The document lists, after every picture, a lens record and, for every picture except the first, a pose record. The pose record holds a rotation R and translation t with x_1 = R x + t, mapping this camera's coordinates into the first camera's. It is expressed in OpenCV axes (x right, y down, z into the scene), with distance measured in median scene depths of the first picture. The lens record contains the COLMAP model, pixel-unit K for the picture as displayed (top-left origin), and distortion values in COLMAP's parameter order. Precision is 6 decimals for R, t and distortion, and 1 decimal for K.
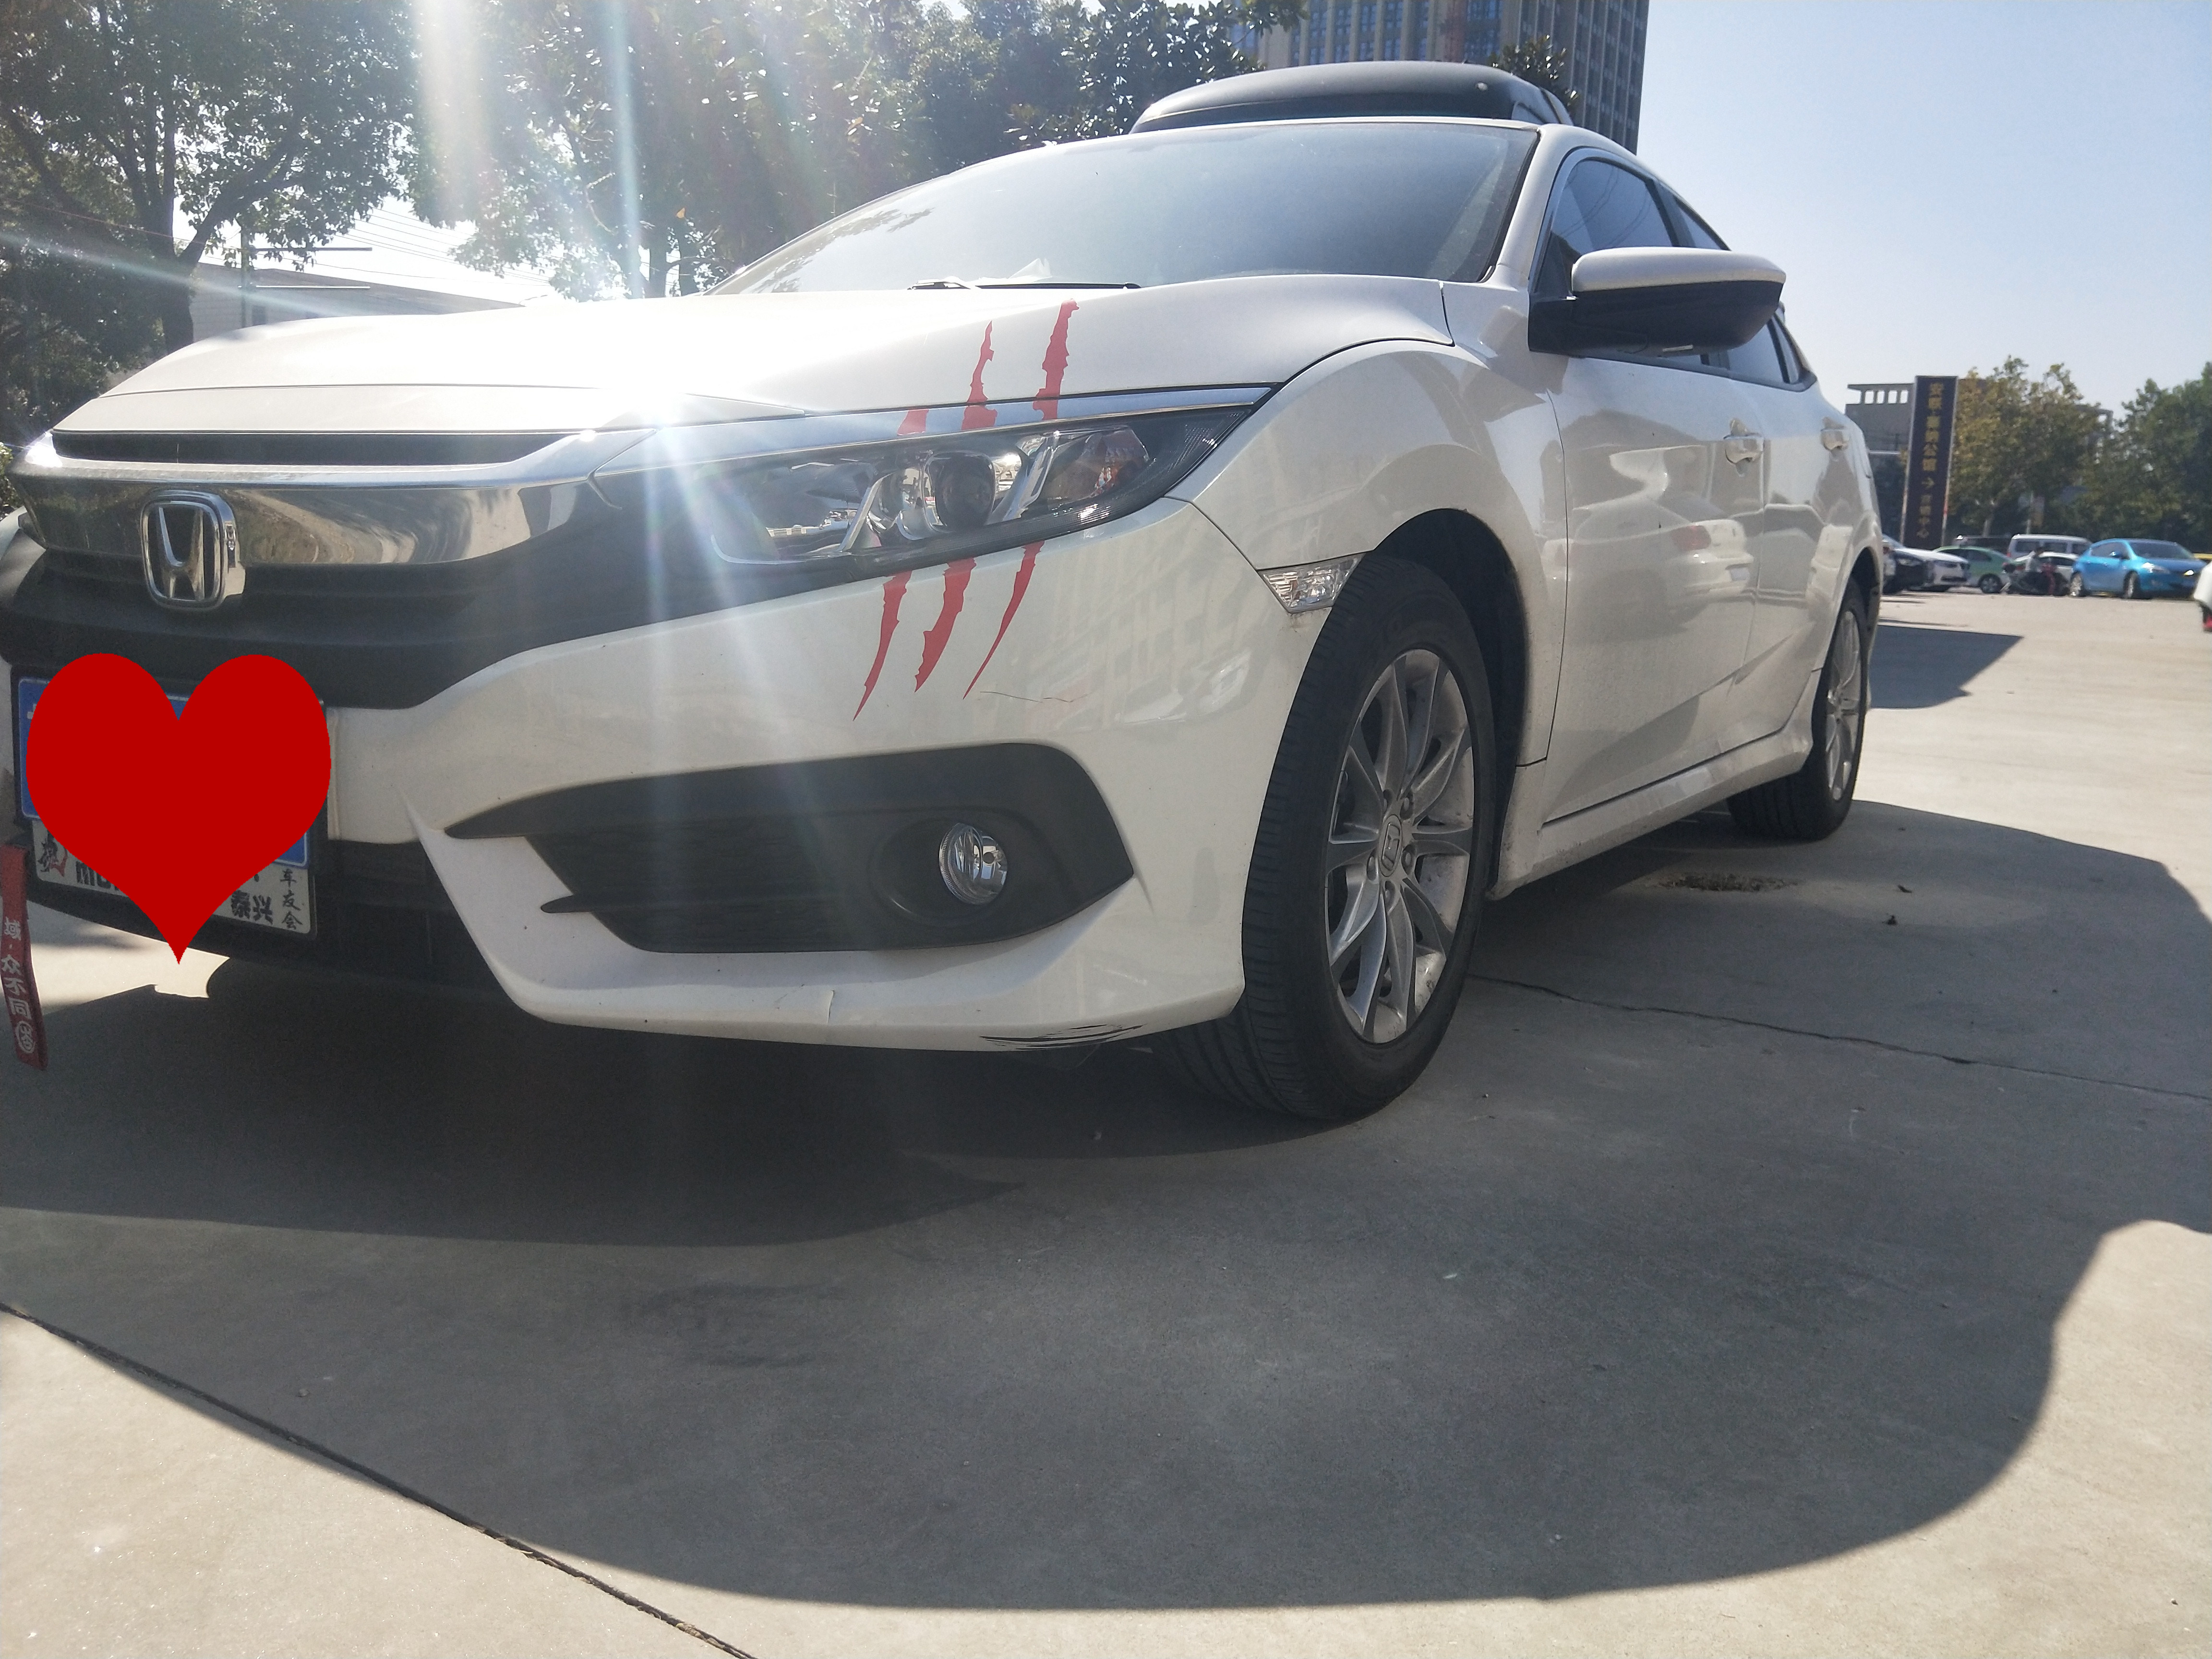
lens RADIAL K [[1981.7, 0, 1118.8], [0, 1981.7, 819.1], [0, 0, 1]] dist [0.013175, -0.009510]
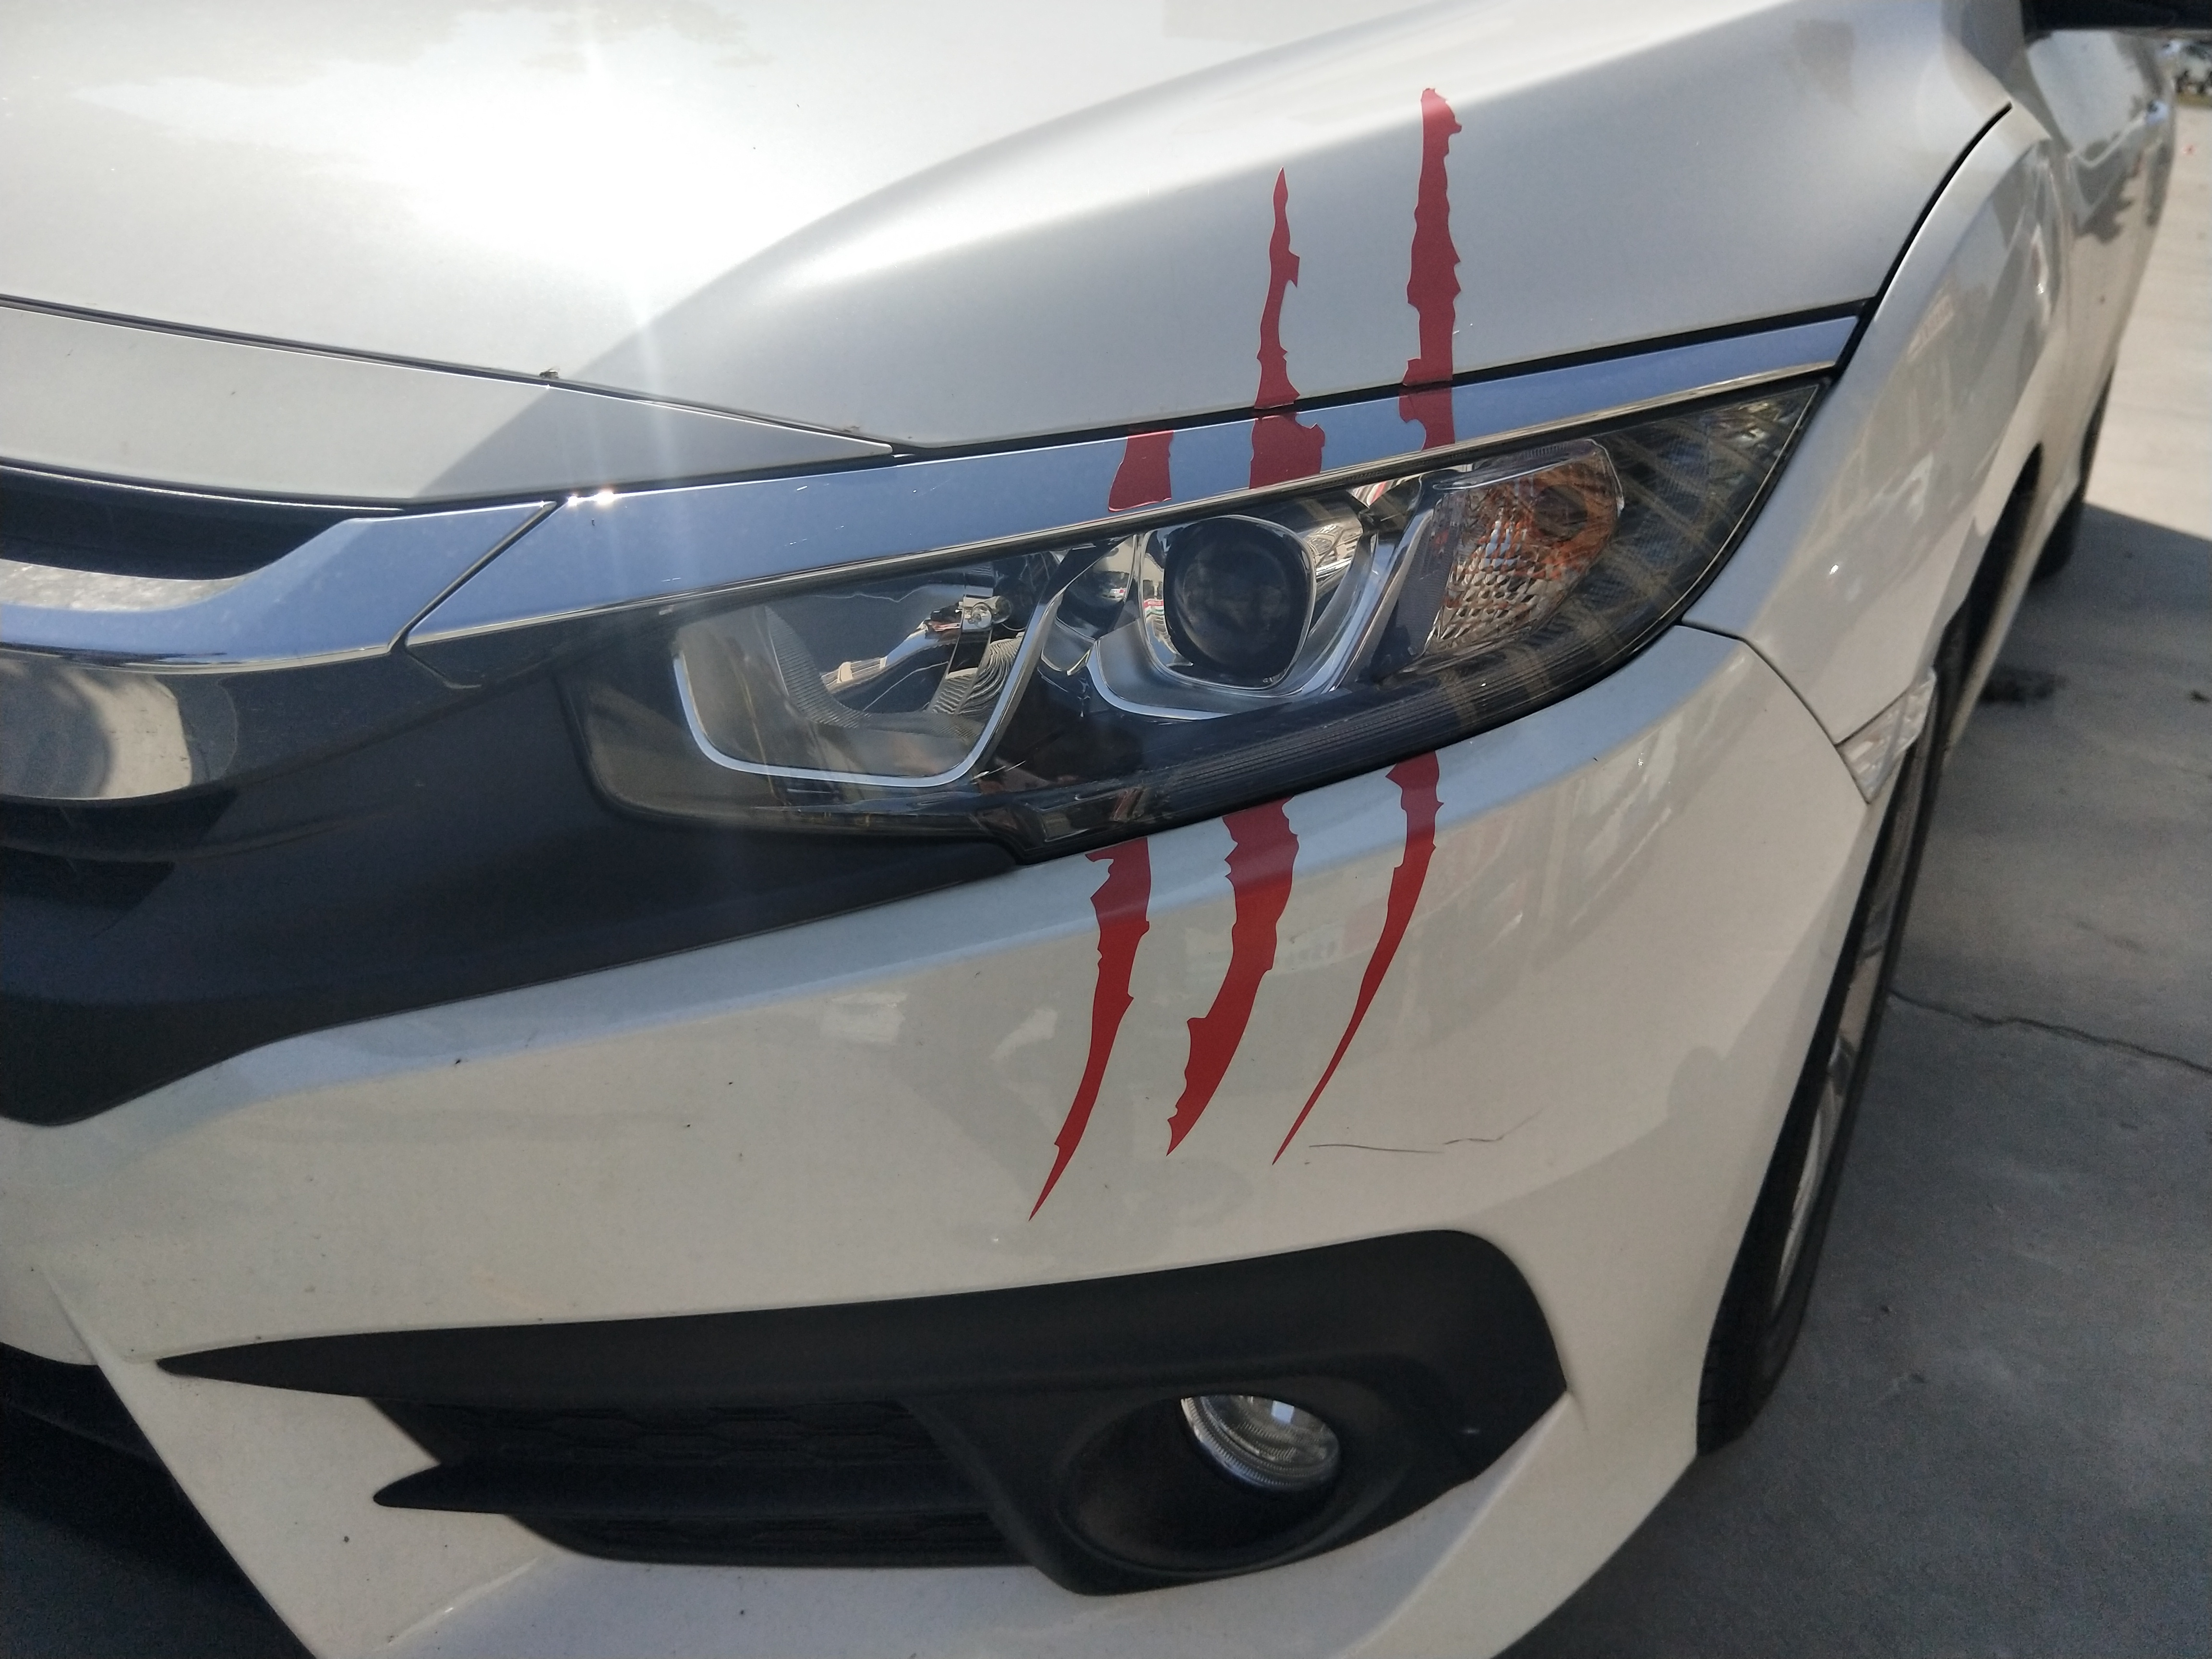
lens RADIAL K [[1981.7, 0, 1090.7], [0, 1981.7, 847.3], [0, 0, 1]] dist [0.013175, -0.009510]
pose [[0.999787, 0.004793, 0.020084, -0.121024], [-0.009964, 0.963921, 0.266004, -0.232222], [-0.018084, -0.266147, 0.963763, 0.550402]]
